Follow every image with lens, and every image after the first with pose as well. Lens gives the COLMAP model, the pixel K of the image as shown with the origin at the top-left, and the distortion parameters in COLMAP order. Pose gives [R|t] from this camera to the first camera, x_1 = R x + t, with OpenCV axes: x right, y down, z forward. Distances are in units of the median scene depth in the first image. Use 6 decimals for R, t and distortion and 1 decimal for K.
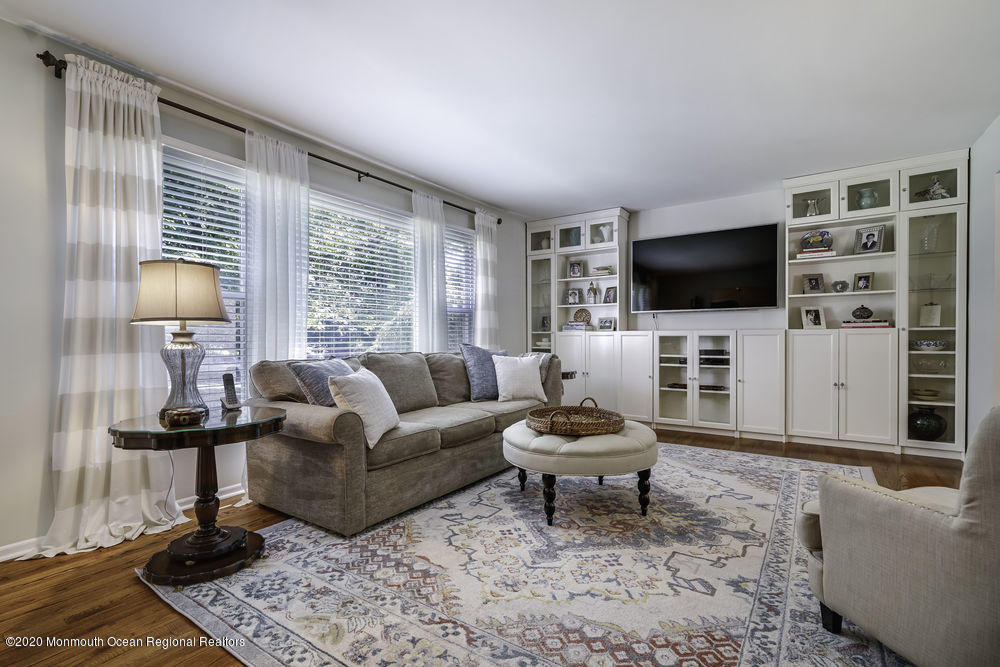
lens RADIAL K [[448.6, 0, 515.9], [0, 448.6, 342.1], [0, 0, 1]] dist [-0.001886, 0.002666]
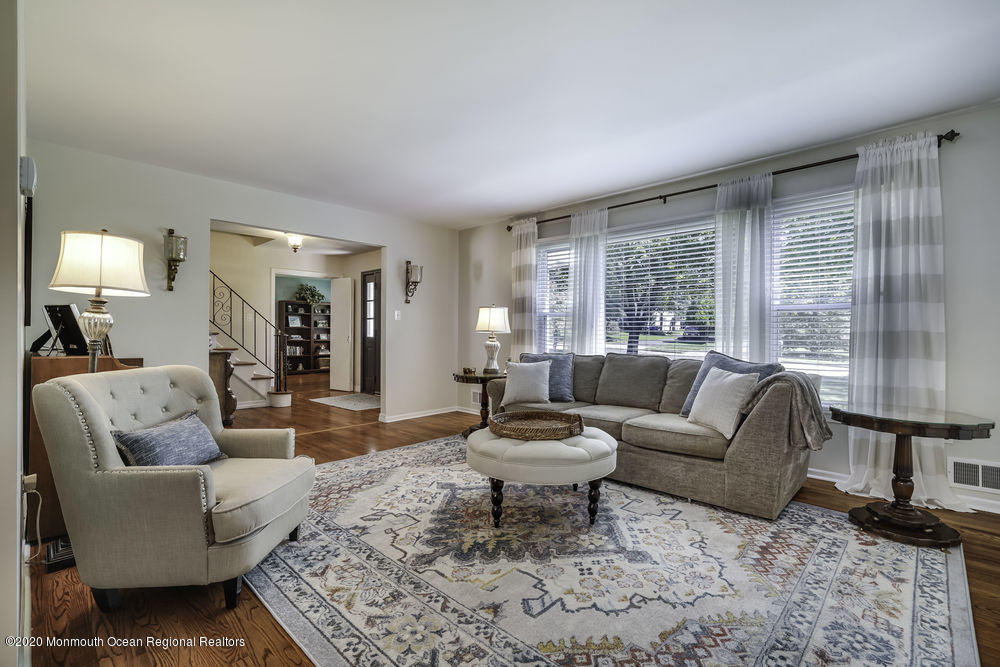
lens RADIAL K [[449.6, 0, 494.2], [0, 449.6, 333.2], [0, 0, 1]] dist [-0.001022, -0.000130]
pose [[-0.177222, 0.007100, -0.984145, 1.129401], [-0.016193, 0.999818, 0.010129, -0.045305], [0.984038, 0.017732, -0.177075, 1.045443]]
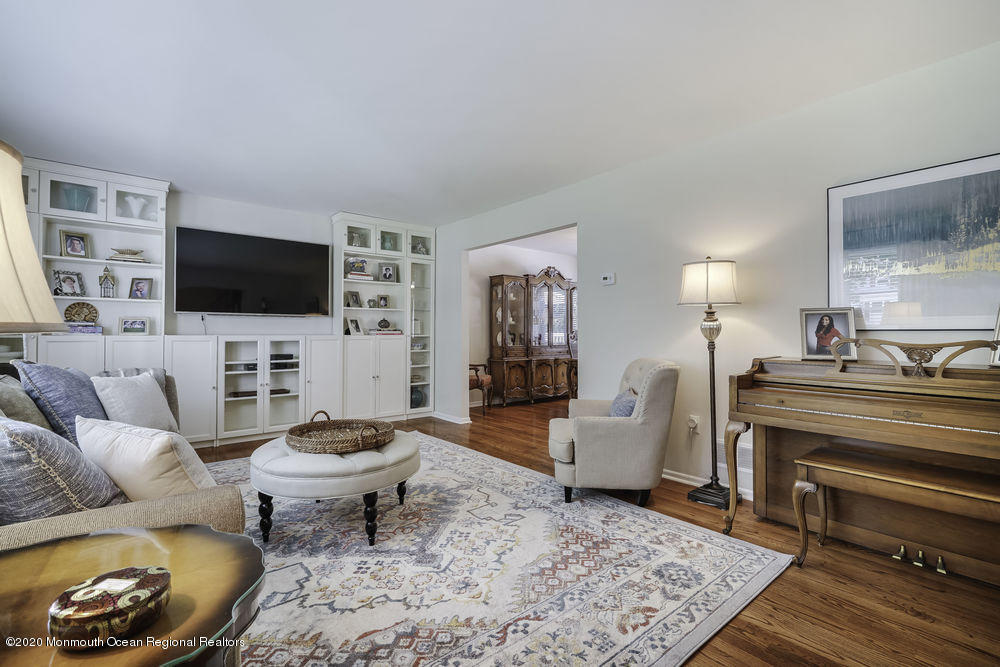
lens RADIAL K [[448.6, 0, 478.2], [0, 448.6, 331.2], [0, 0, 1]] dist [-0.001886, 0.002666]
pose [[0.319952, 0.010170, 0.947379, -0.652914], [0.010706, 0.999840, -0.014349, -0.027550], [-0.947373, 0.014733, 0.319792, 0.404825]]
